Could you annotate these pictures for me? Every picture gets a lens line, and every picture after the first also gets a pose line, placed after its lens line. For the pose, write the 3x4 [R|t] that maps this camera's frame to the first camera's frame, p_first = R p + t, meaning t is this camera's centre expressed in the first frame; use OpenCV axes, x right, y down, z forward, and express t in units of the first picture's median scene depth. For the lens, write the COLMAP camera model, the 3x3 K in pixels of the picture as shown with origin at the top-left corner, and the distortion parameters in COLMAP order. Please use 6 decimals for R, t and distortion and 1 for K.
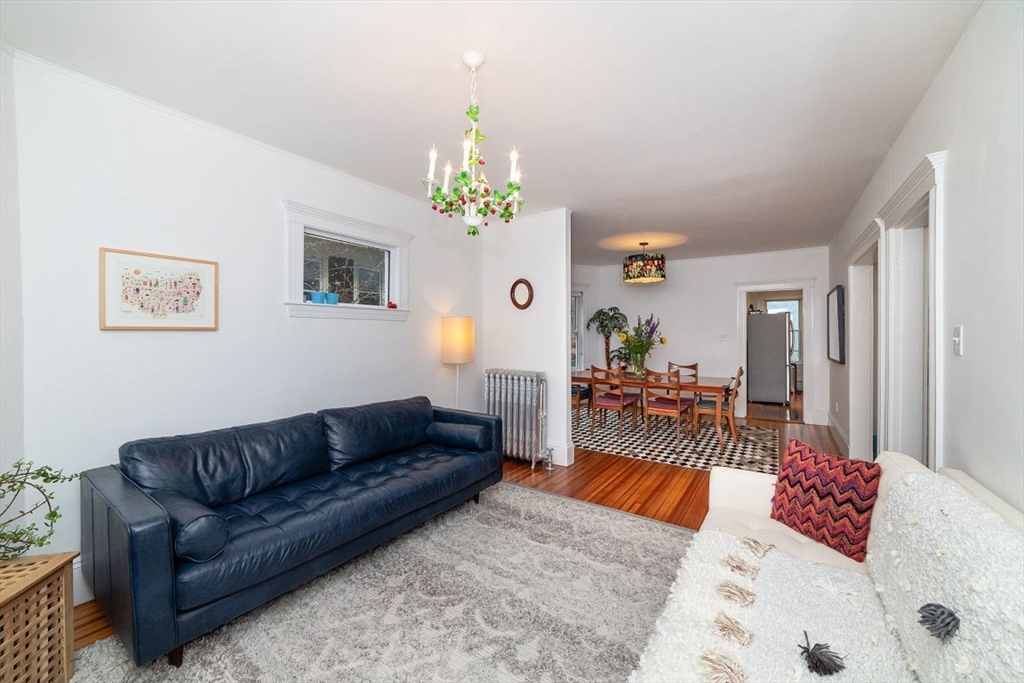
lens RADIAL K [[389.3, 0, 512.0], [0, 389.3, 341.5], [0, 0, 1]] dist [-0.000645, -0.000031]
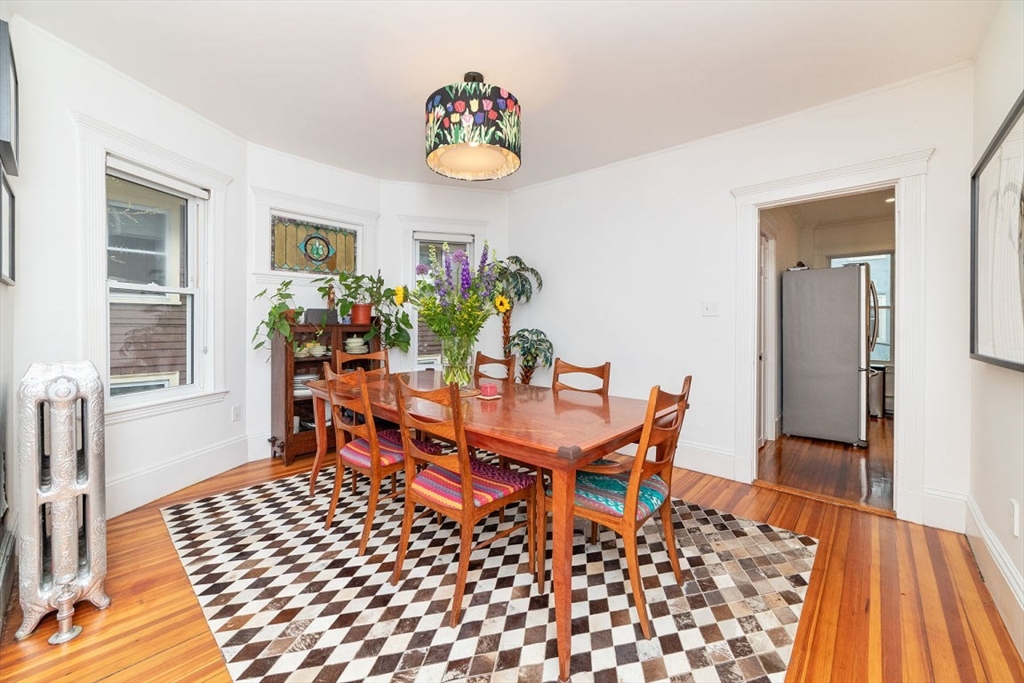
lens RADIAL K [[403.7, 0, 505.6], [0, 403.7, 331.2], [0, 0, 1]] dist [-0.002194, -0.000140]
pose [[0.989975, 0.011144, -0.140803, 0.461236], [-0.010707, 0.999935, 0.003863, 0.023476], [0.140837, -0.002317, 0.990030, 0.600999]]
